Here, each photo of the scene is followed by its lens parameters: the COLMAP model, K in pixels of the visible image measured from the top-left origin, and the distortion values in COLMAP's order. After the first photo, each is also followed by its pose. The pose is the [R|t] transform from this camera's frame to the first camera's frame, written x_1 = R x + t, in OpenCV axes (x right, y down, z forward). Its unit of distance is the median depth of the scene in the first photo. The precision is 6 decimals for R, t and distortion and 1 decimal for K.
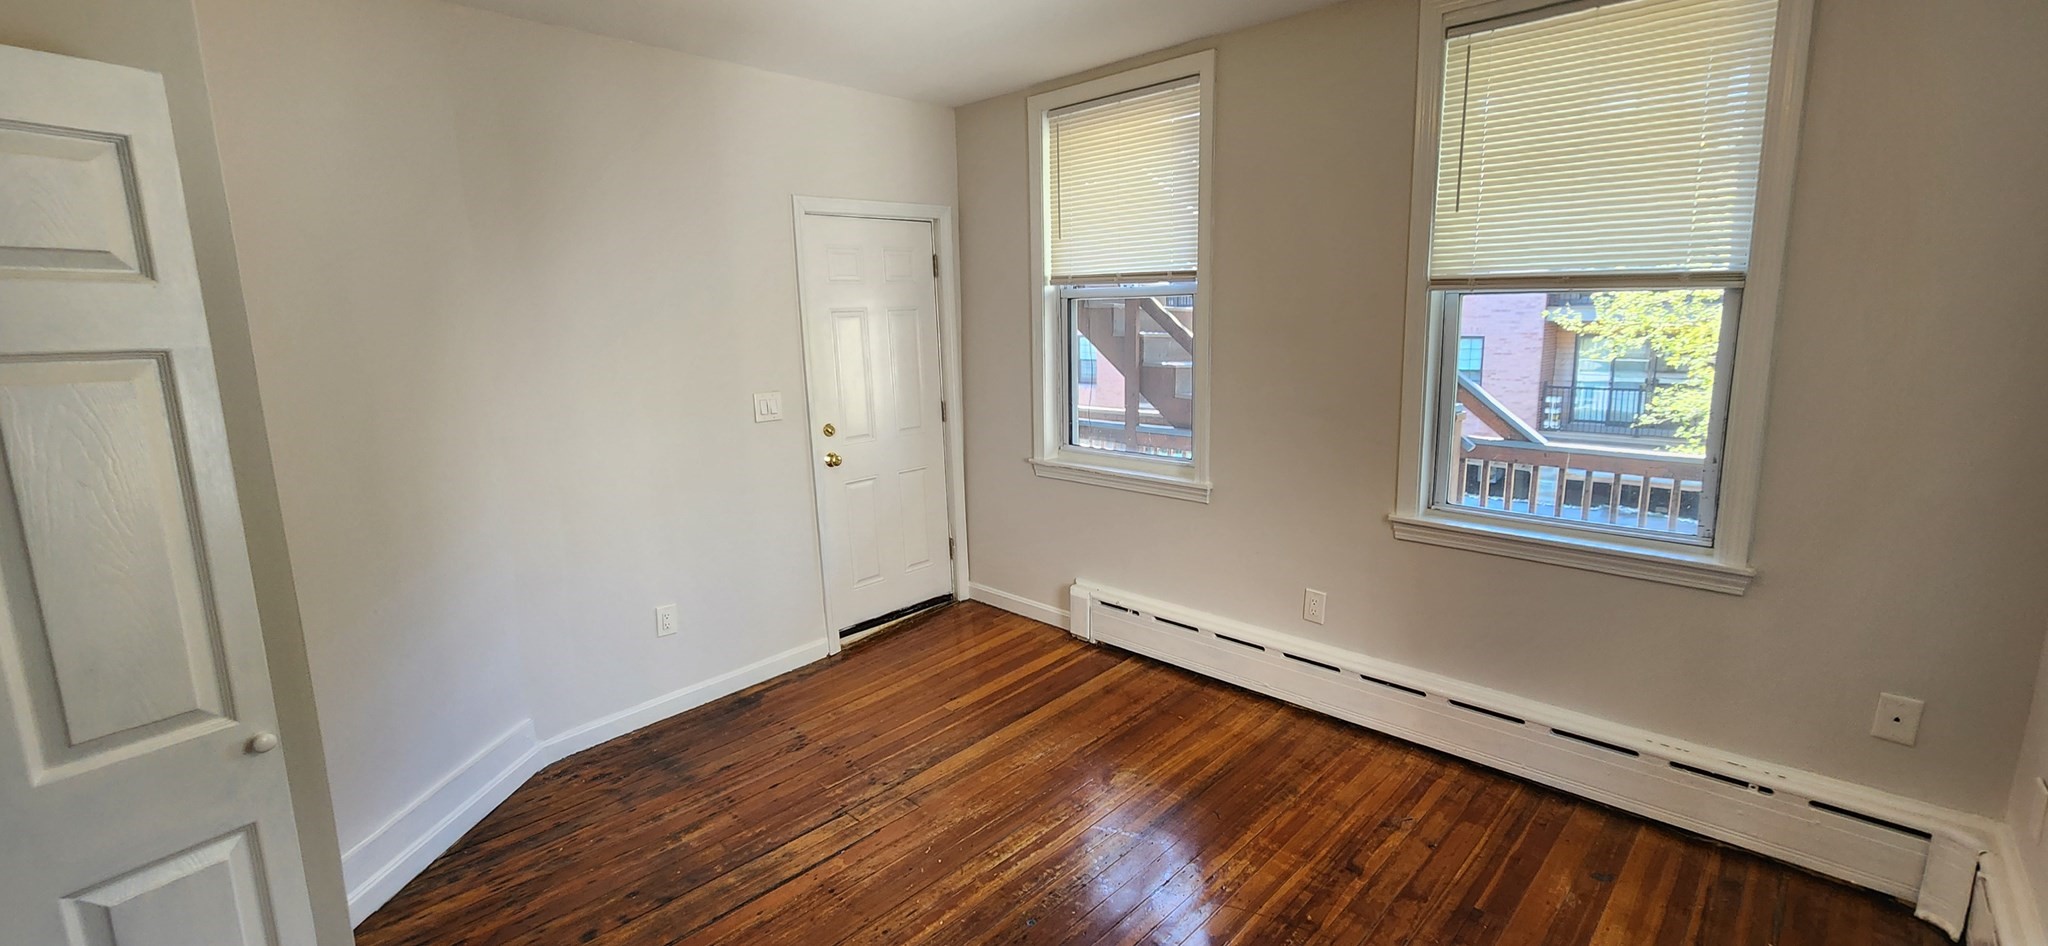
lens RADIAL K [[832.3, 0, 1033.4], [0, 832.3, 470.6], [0, 0, 1]] dist [-0.001655, -0.000508]
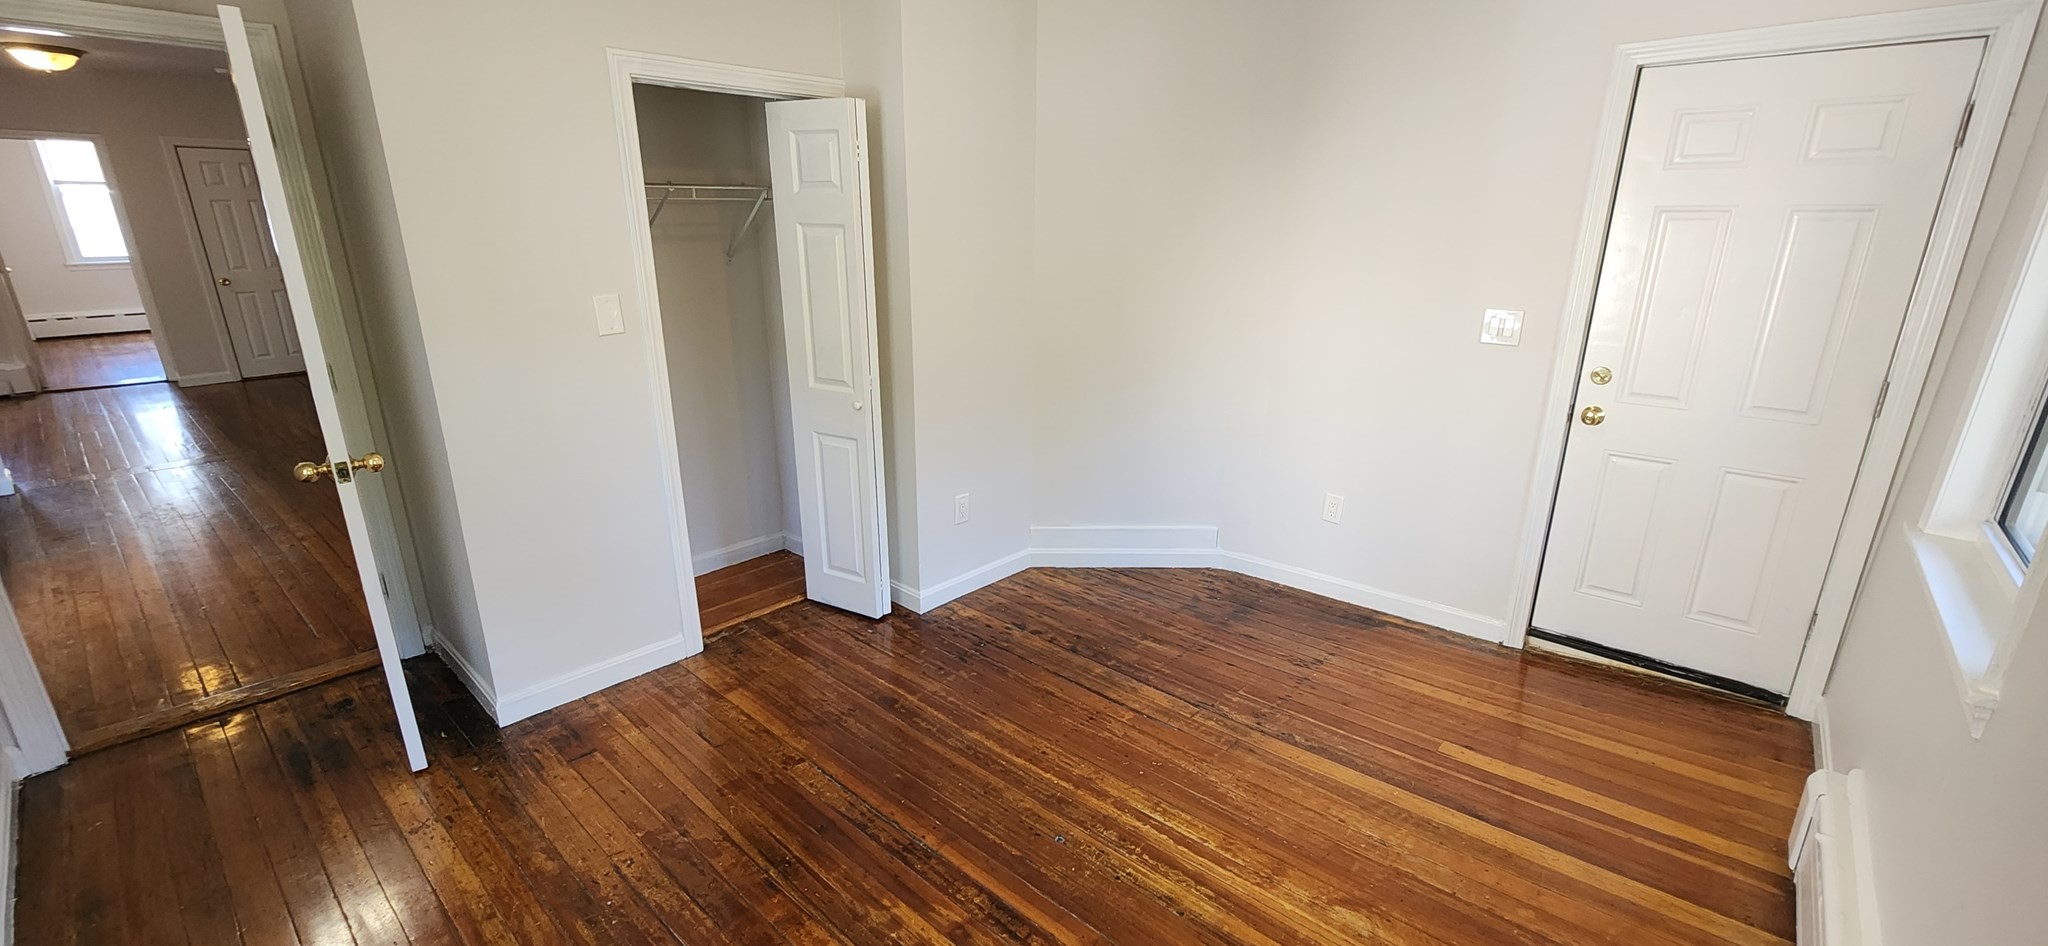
lens RADIAL K [[832.3, 0, 1033.4], [0, 832.3, 470.6], [0, 0, 1]] dist [-0.001655, -0.000508]
pose [[0.052931, 0.321710, -0.945358, 0.579548], [-0.186444, 0.933222, 0.307141, -0.131369], [0.981039, 0.159999, 0.109377, 0.559337]]
